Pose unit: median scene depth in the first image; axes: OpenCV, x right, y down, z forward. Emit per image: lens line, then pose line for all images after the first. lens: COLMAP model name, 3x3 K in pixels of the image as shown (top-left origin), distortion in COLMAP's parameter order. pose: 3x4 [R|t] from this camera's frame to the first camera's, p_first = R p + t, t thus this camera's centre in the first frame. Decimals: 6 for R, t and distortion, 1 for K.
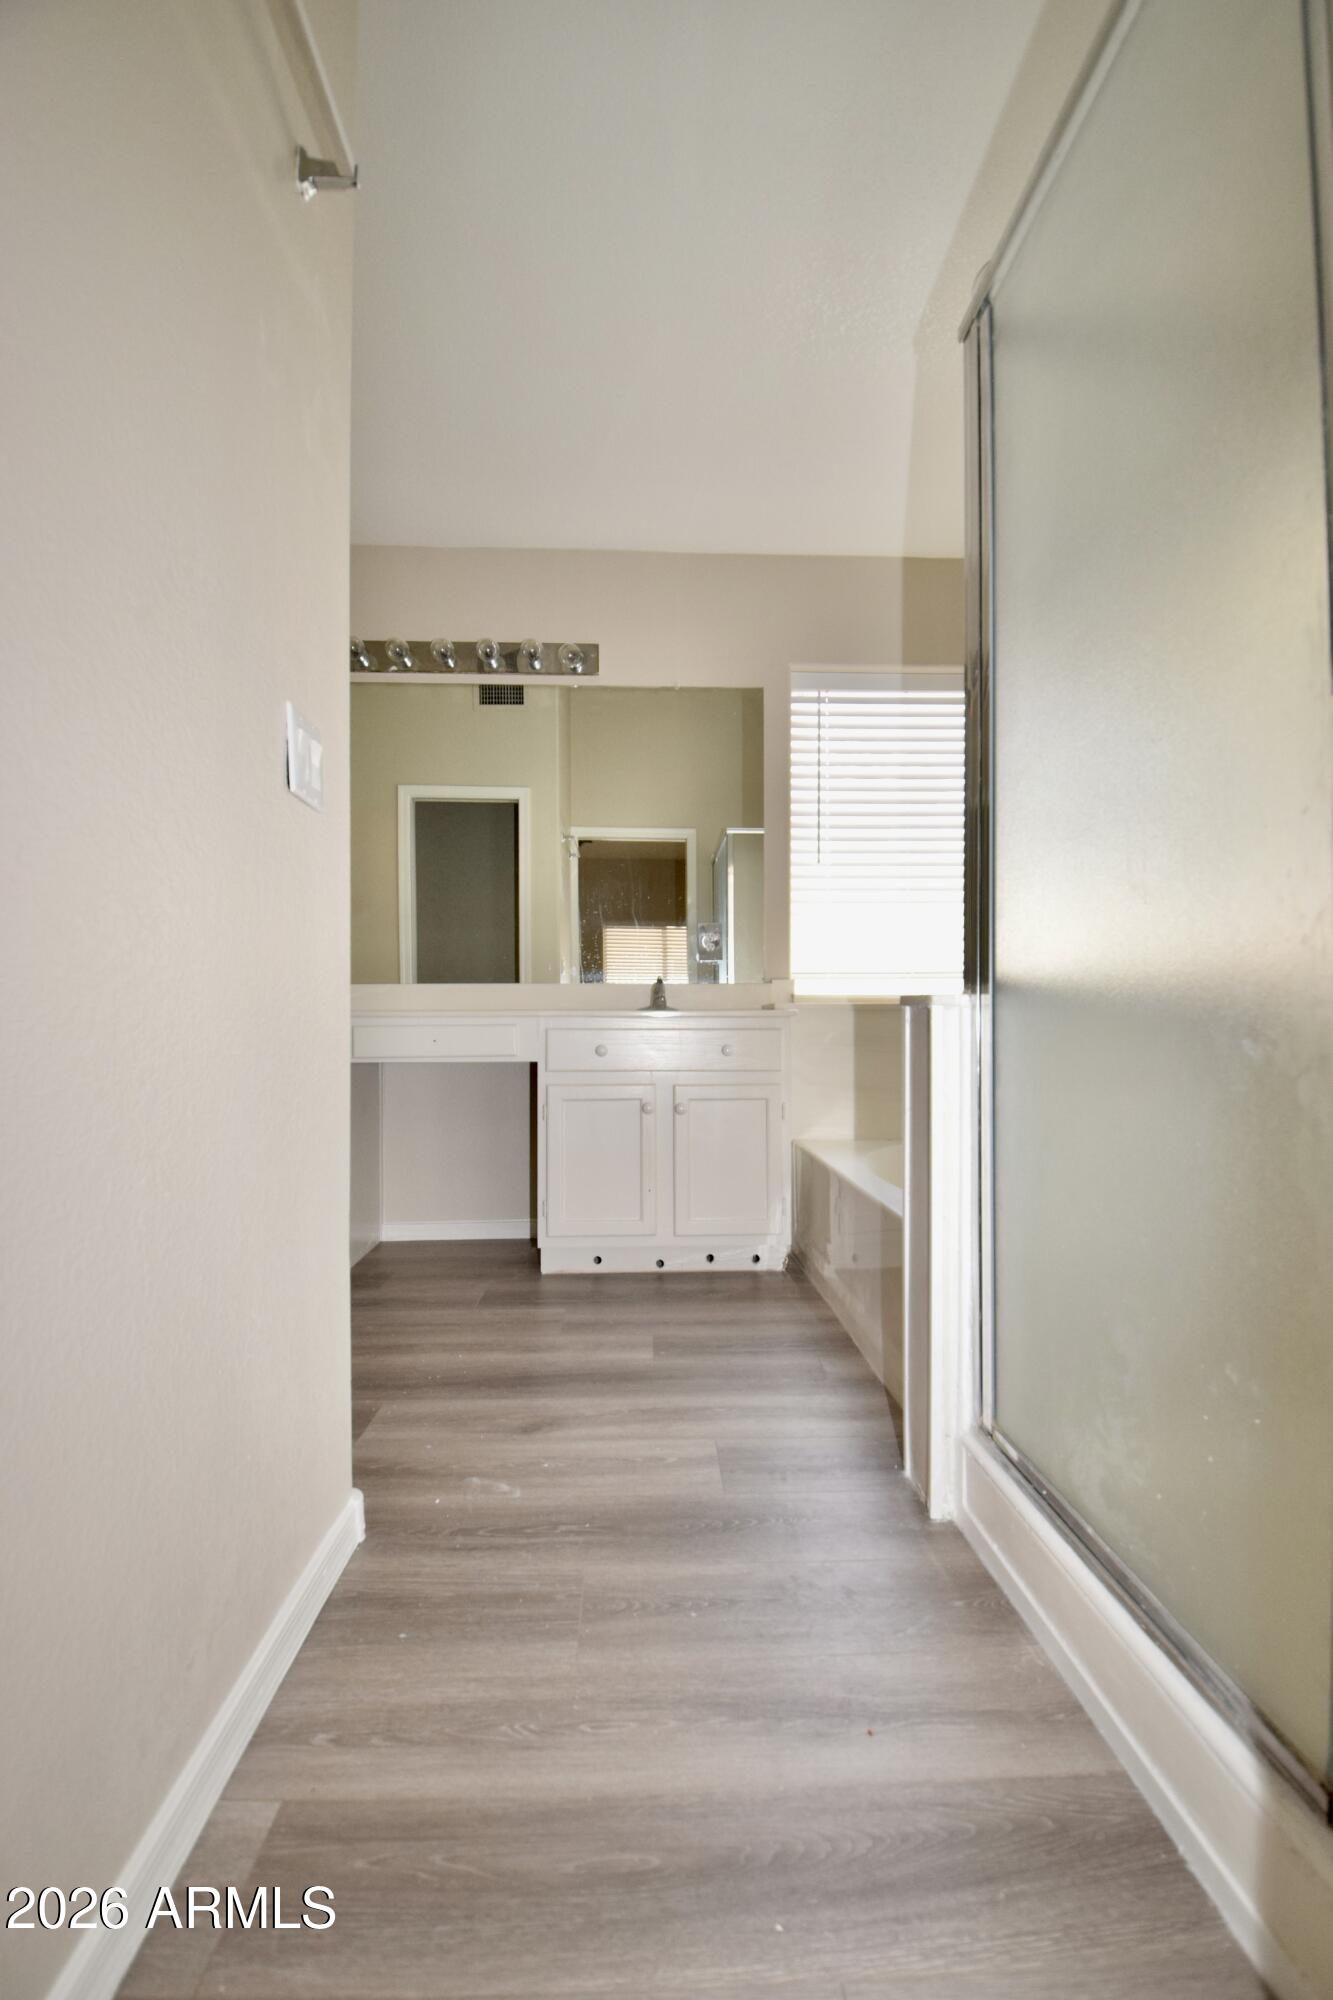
lens RADIAL K [[901.2, 0, 667.1], [0, 901.2, 1016.4], [0, 0, 1]] dist [-0.021235, -0.005187]
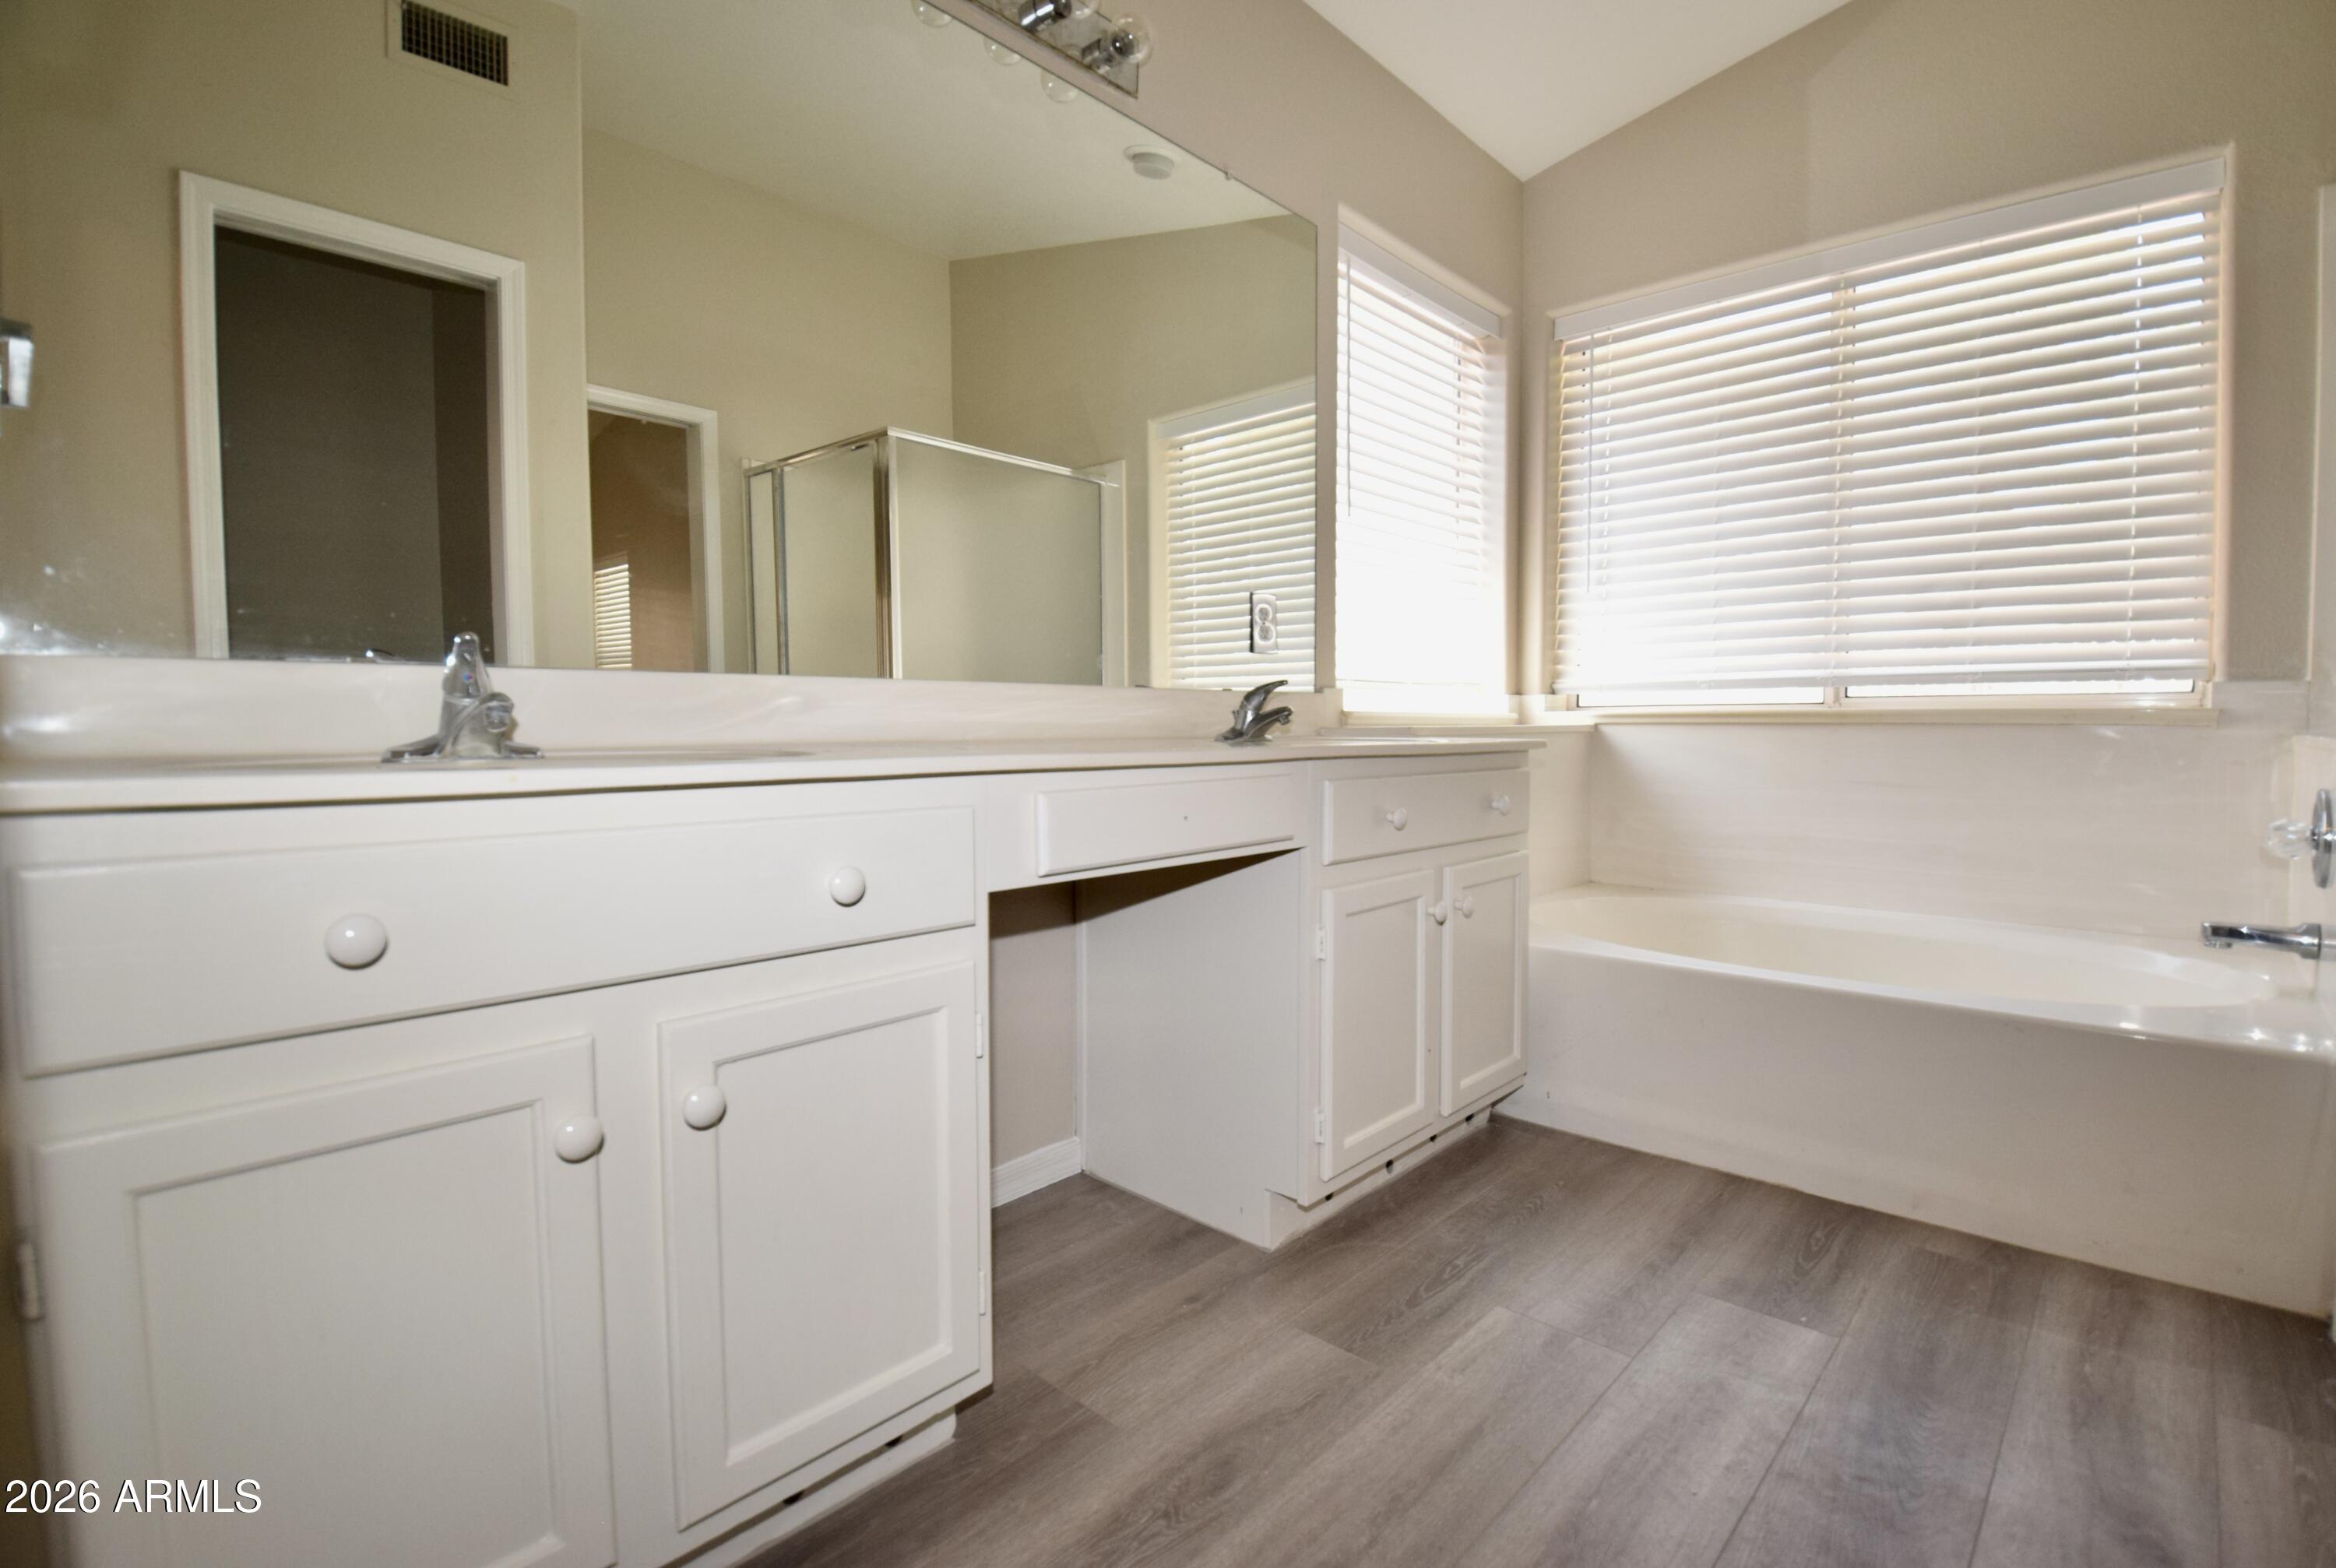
lens RADIAL K [[1079.4, 0, 1169.7], [0, 1079.4, 776.8], [0, 0, 1]] dist [-0.021011, -0.001332]
pose [[0.700719, -0.031701, 0.712733, -0.523013], [-0.005813, 0.998725, 0.050136, -0.015003], [-0.713414, -0.039275, 0.699641, 0.528688]]
